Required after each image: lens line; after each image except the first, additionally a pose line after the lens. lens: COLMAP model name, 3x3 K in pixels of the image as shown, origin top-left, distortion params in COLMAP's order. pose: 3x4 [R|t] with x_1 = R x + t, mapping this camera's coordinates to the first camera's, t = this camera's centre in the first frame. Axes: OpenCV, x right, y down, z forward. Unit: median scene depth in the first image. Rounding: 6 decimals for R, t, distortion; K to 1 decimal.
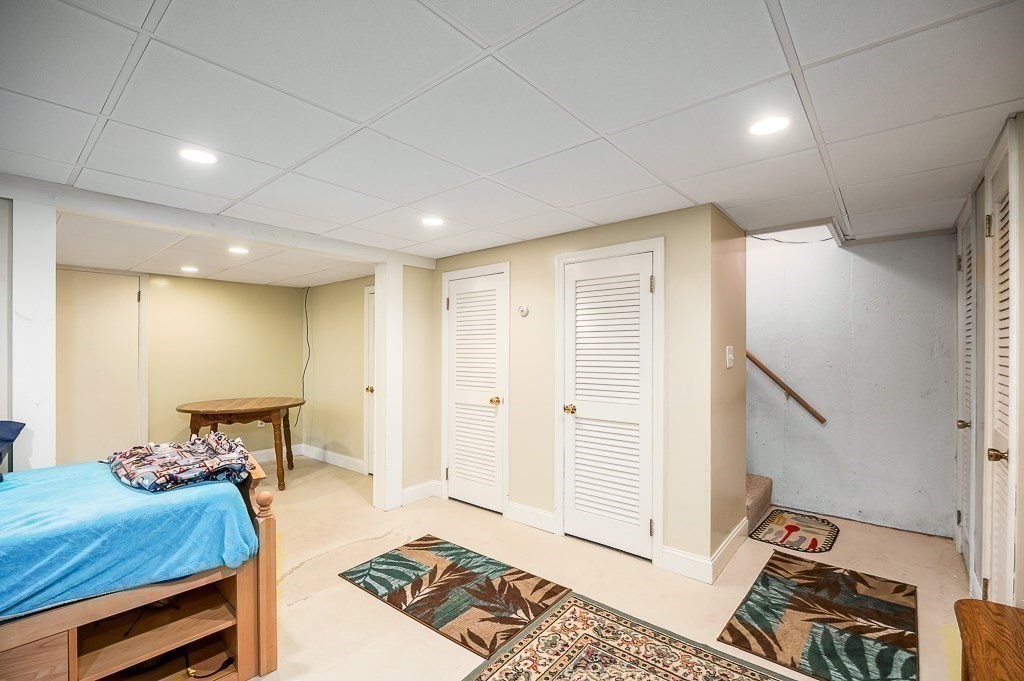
lens RADIAL K [[445.7, 0, 527.4], [0, 445.7, 352.7], [0, 0, 1]] dist [-0.005480, -0.000009]
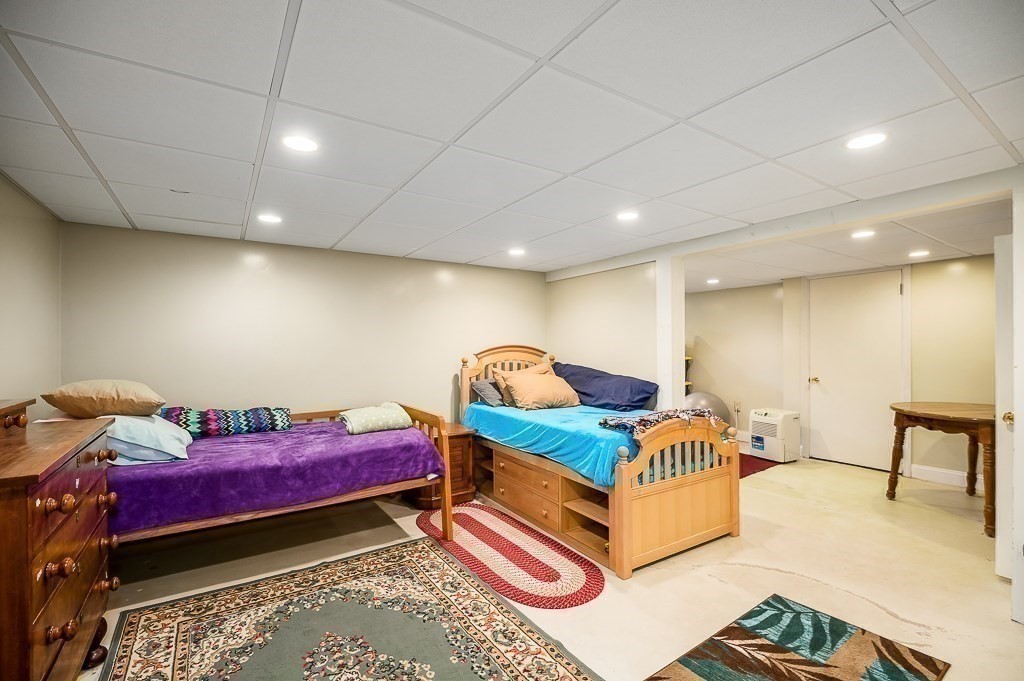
lens RADIAL K [[445.7, 0, 512.2], [0, 445.7, 345.0], [0, 0, 1]] dist [-0.005480, -0.000009]
pose [[-0.300491, -0.003170, -0.953779, 0.596495], [0.001071, 0.999993, -0.003661, -0.000304], [0.953784, -0.002122, -0.300485, 0.774138]]
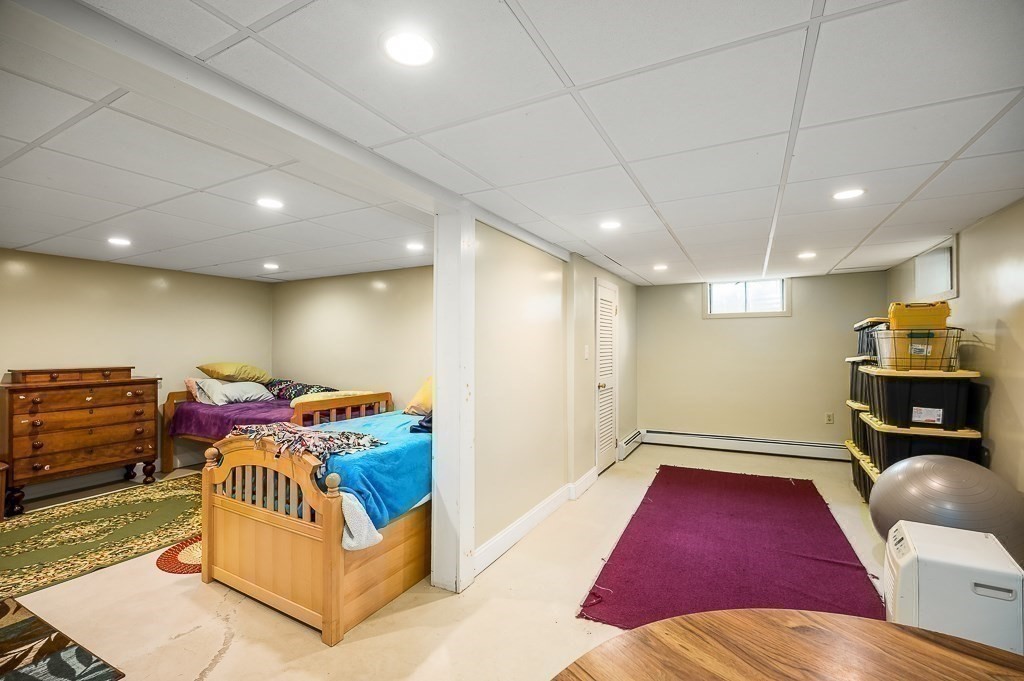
lens RADIAL K [[445.7, 0, 509.6], [0, 445.7, 341.2], [0, 0, 1]] dist [-0.005480, -0.000009]
pose [[-0.982070, -0.003093, -0.188494, -0.884212], [-0.001215, 0.999948, -0.010077, -0.006198], [0.188515, -0.009668, -0.982023, 1.801928]]
